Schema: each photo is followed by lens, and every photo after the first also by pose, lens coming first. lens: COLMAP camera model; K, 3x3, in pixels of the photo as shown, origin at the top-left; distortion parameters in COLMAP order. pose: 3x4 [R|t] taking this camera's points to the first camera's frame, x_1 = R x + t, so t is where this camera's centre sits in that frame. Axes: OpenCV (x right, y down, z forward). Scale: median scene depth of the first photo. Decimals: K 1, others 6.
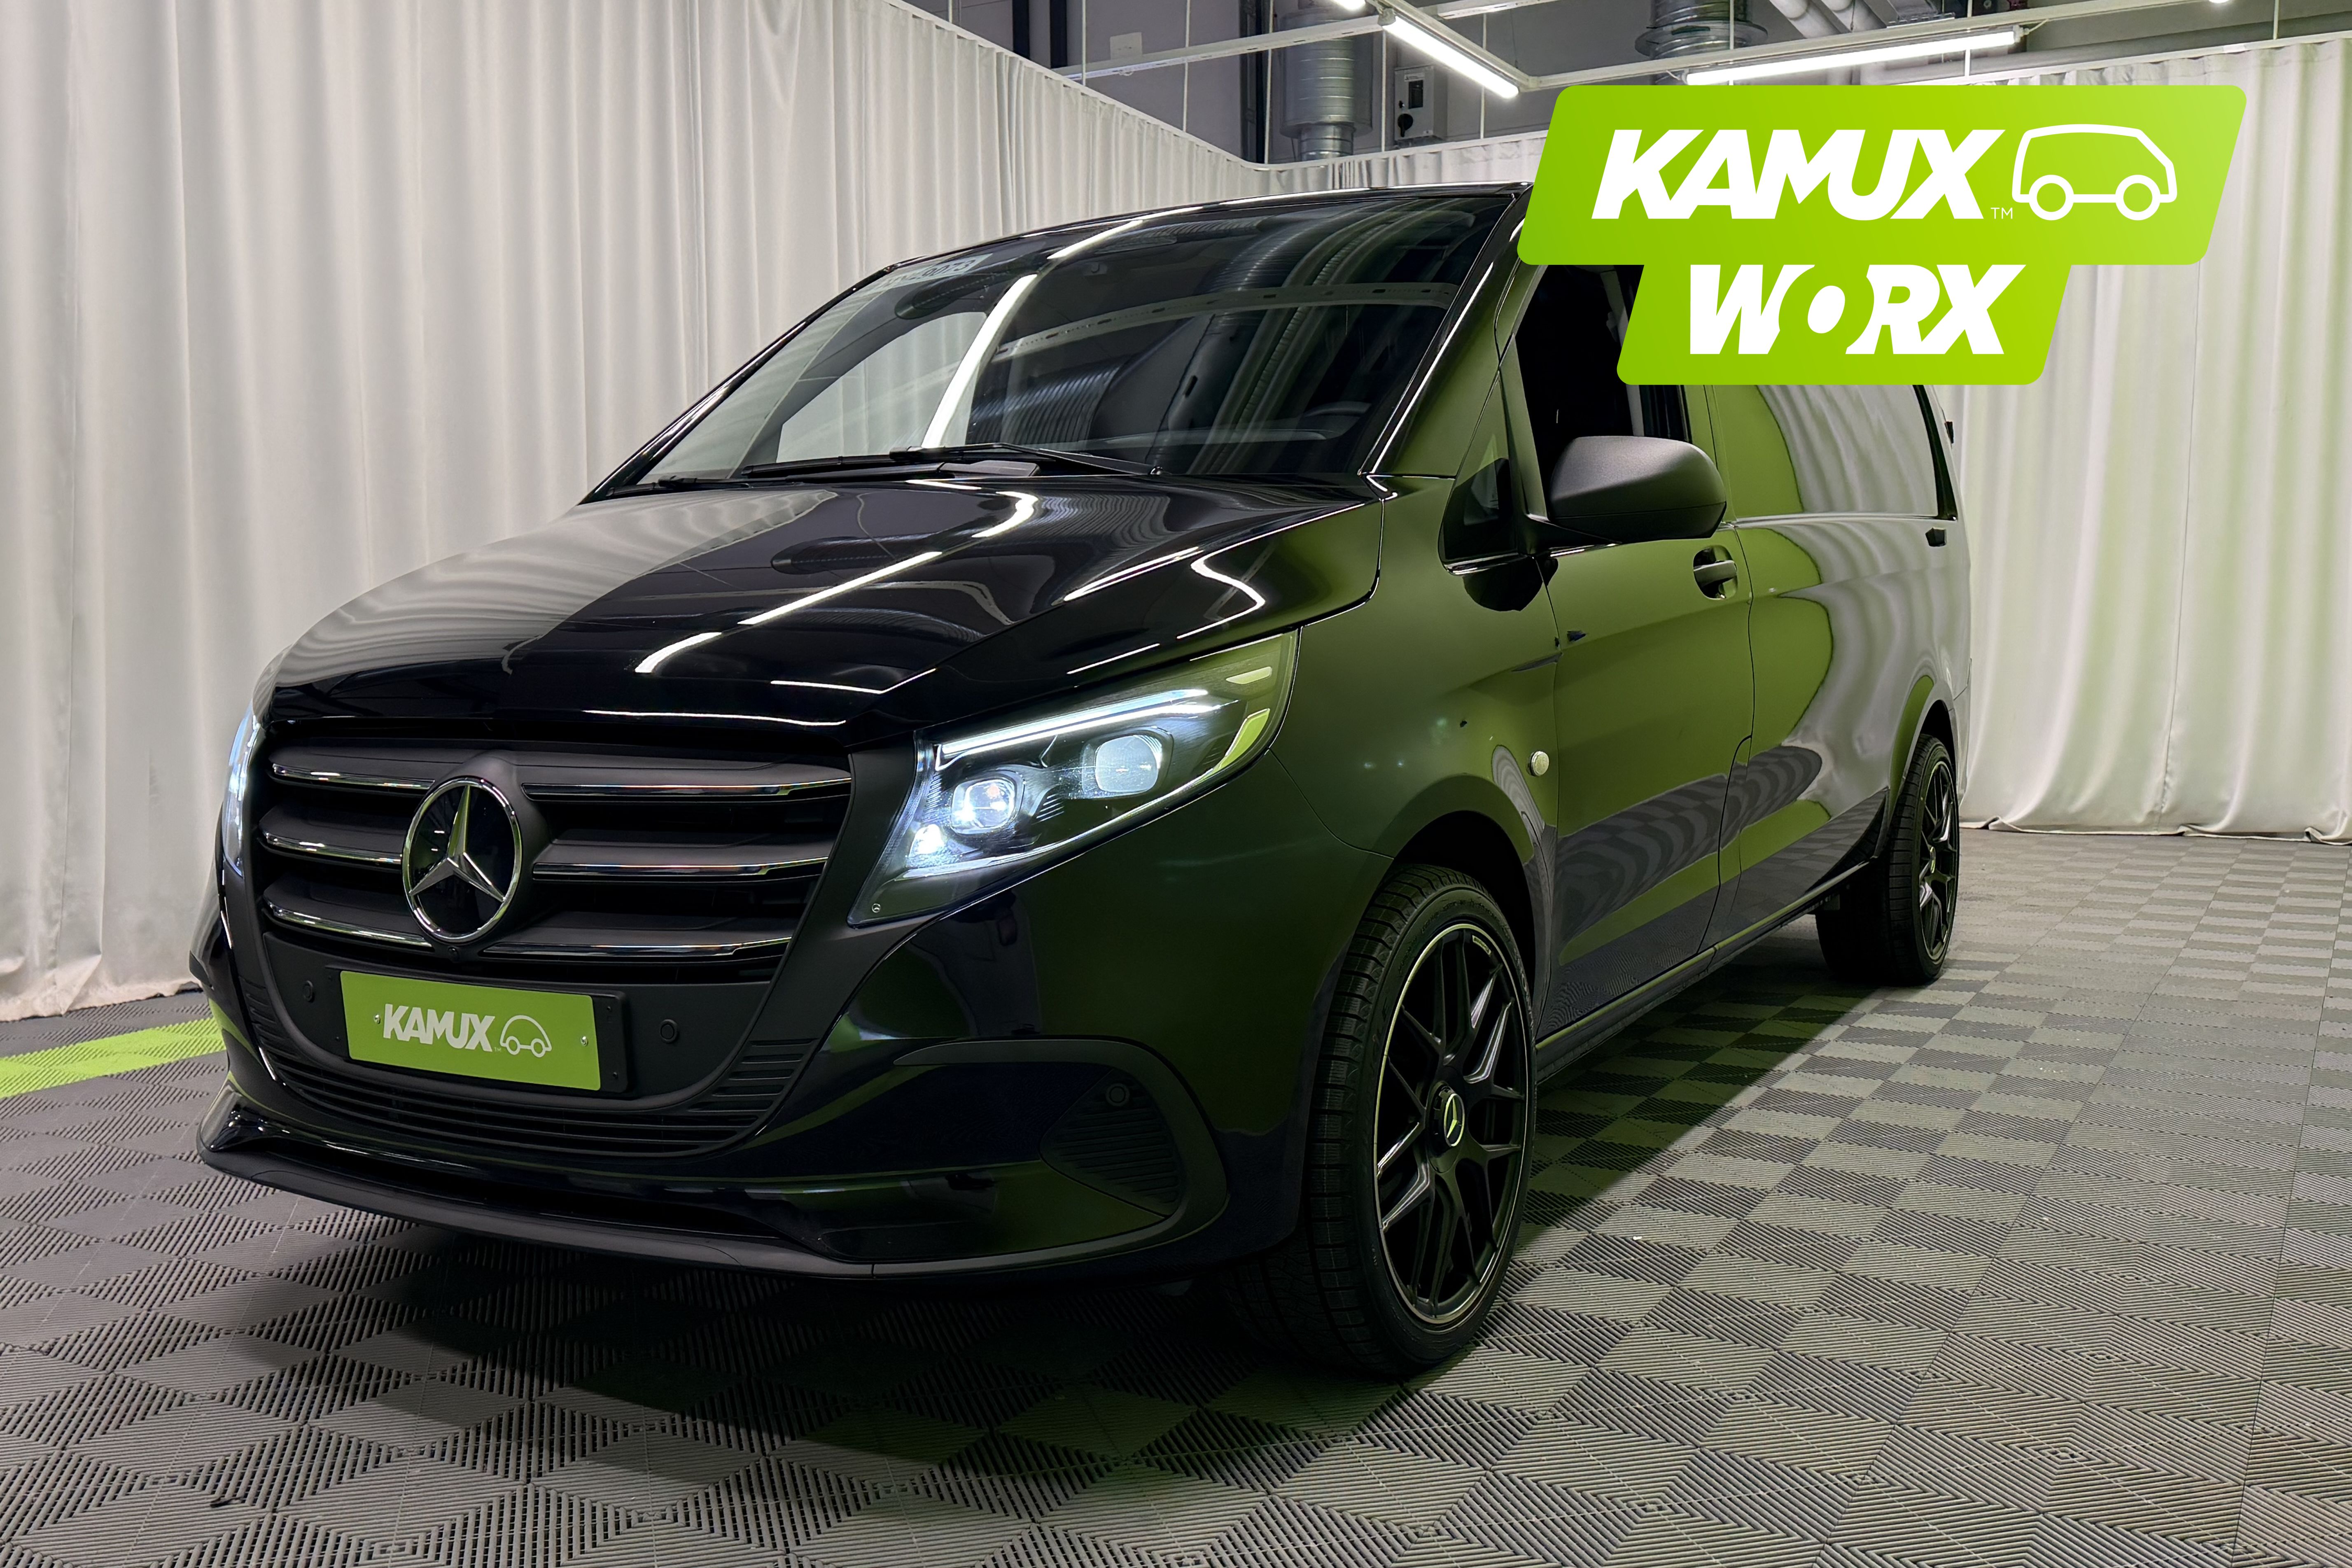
lens RADIAL K [[2243.8, 0, 1184.0], [0, 2243.8, 783.8], [0, 0, 1]] dist [0.031844, 0.000000]
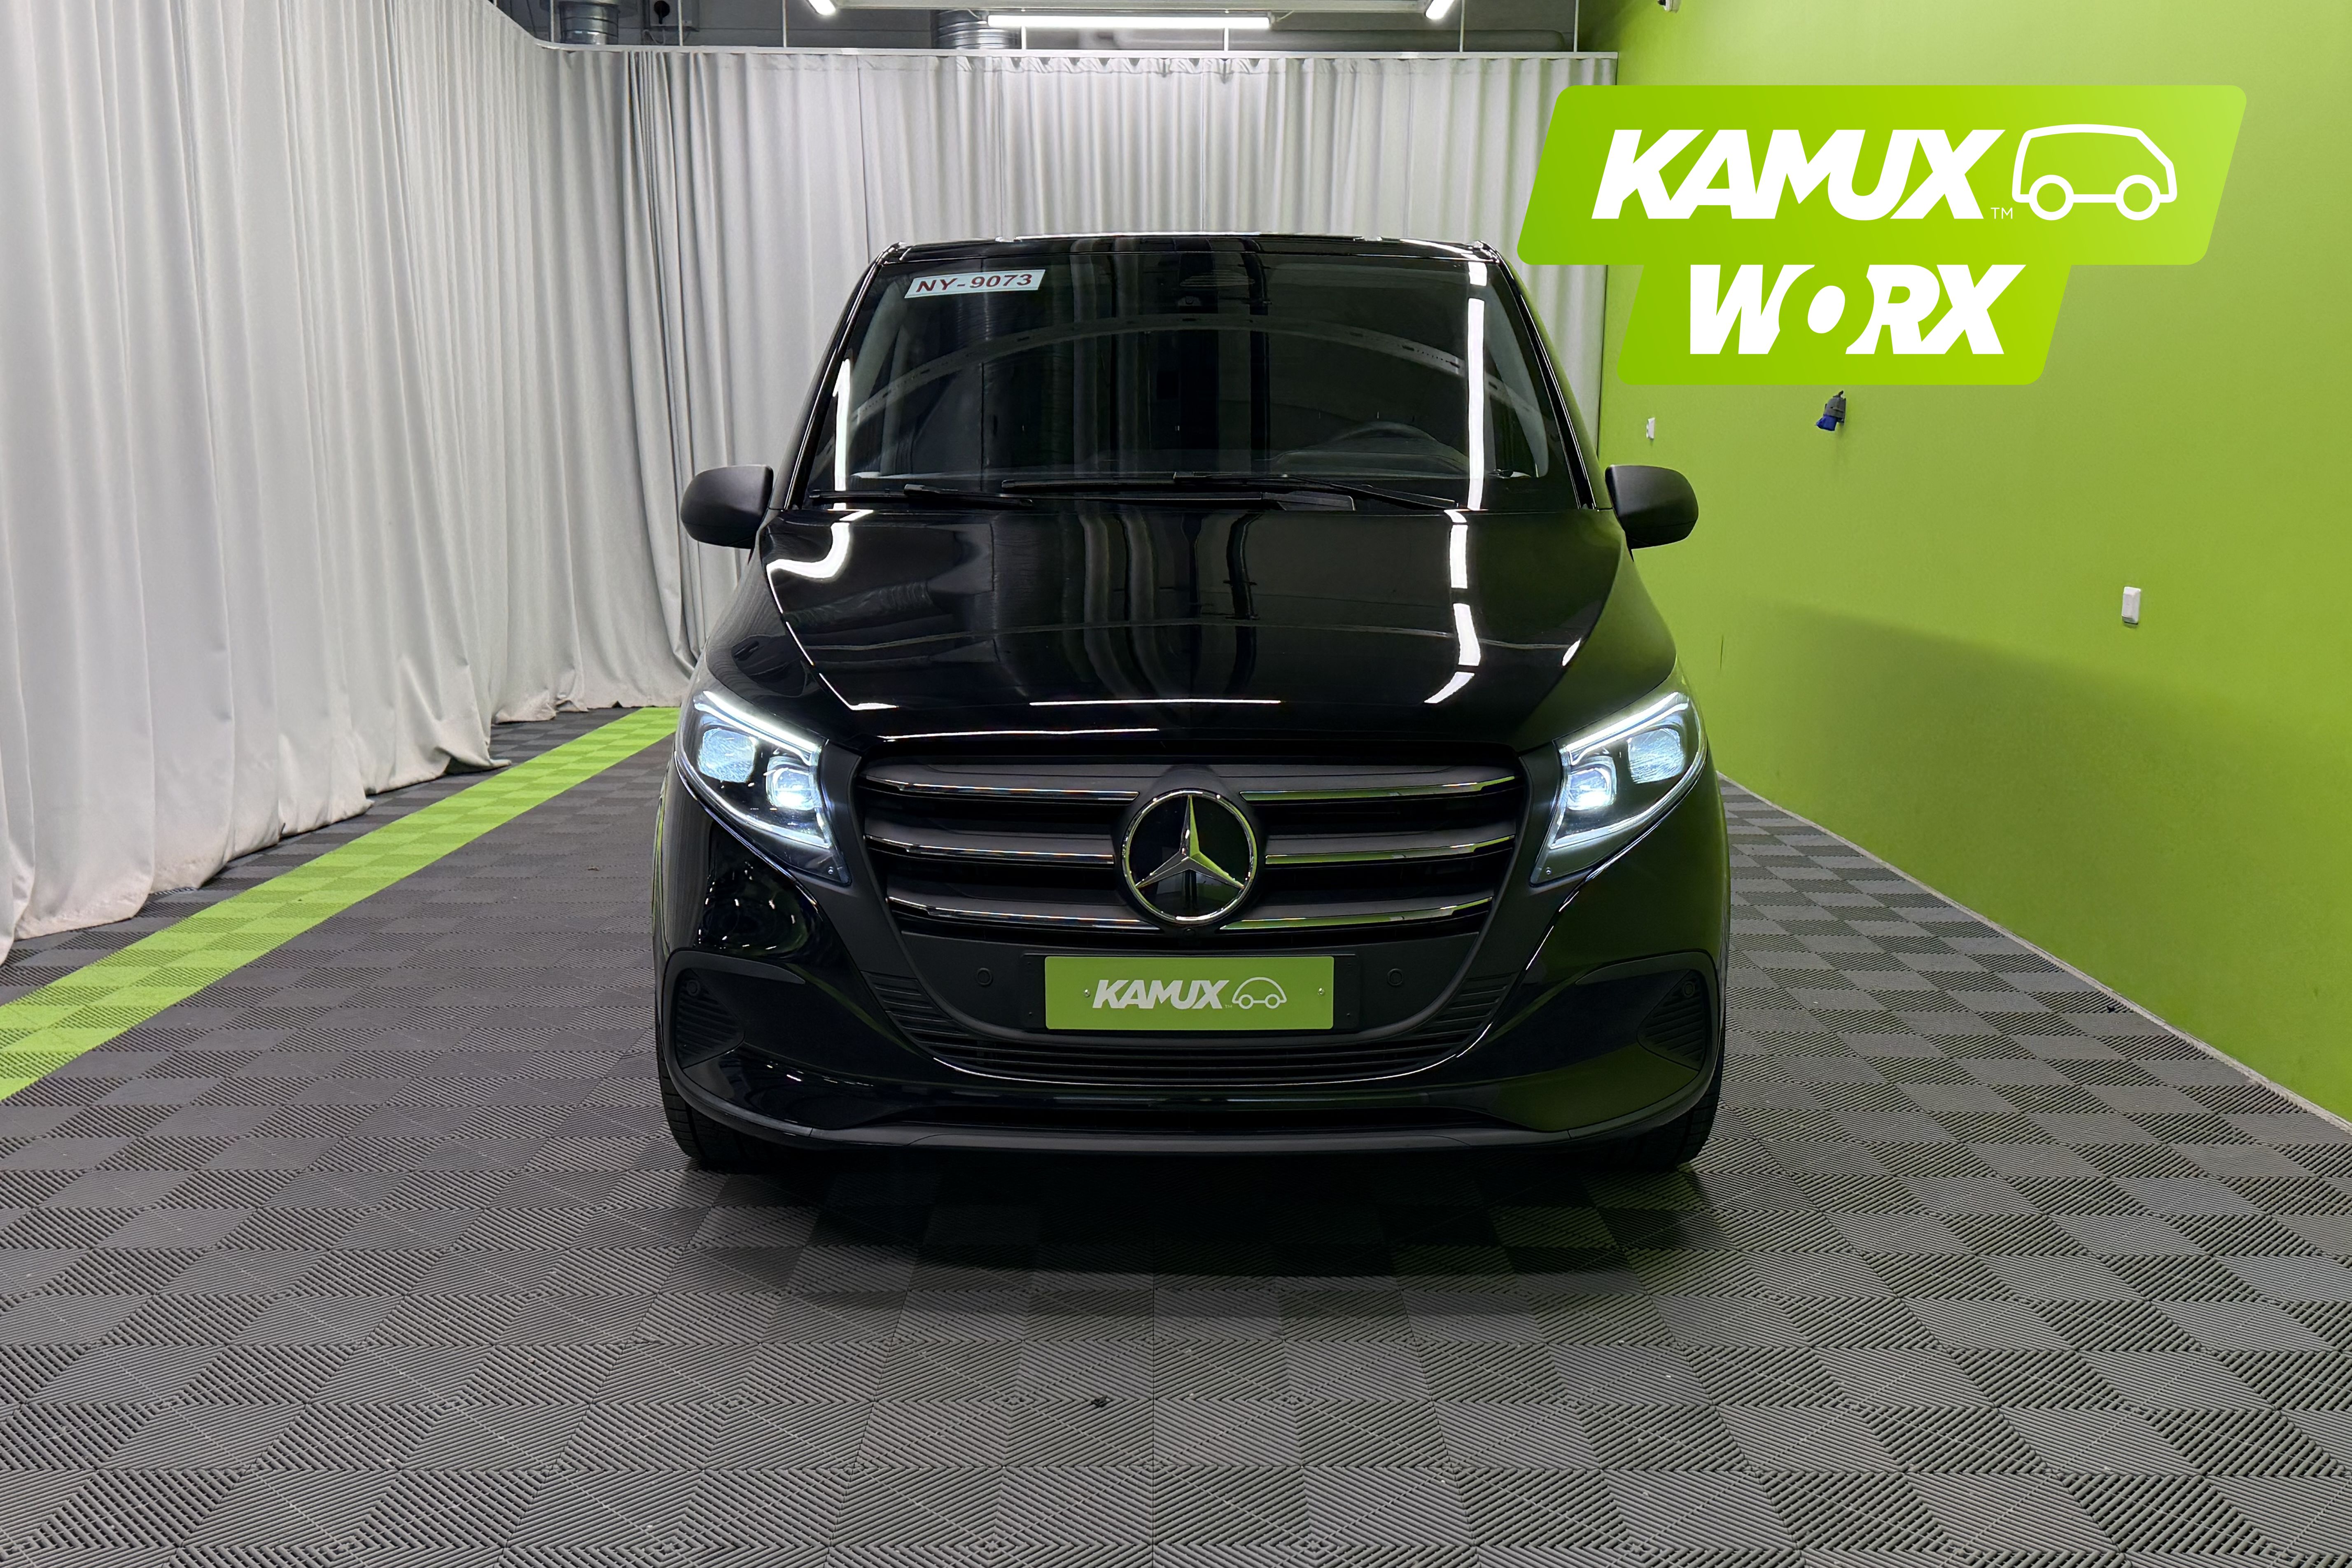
lens RADIAL K [[2243.8, 0, 1182.5], [0, 2243.8, 796.9], [0, 0, 1]] dist [0.031844, 0.000000]
pose [[0.863674, -0.064173, 0.499949, -0.921094], [0.023279, 0.995882, 0.087616, -0.103914], [-0.503513, -0.064034, 0.861611, -0.043667]]
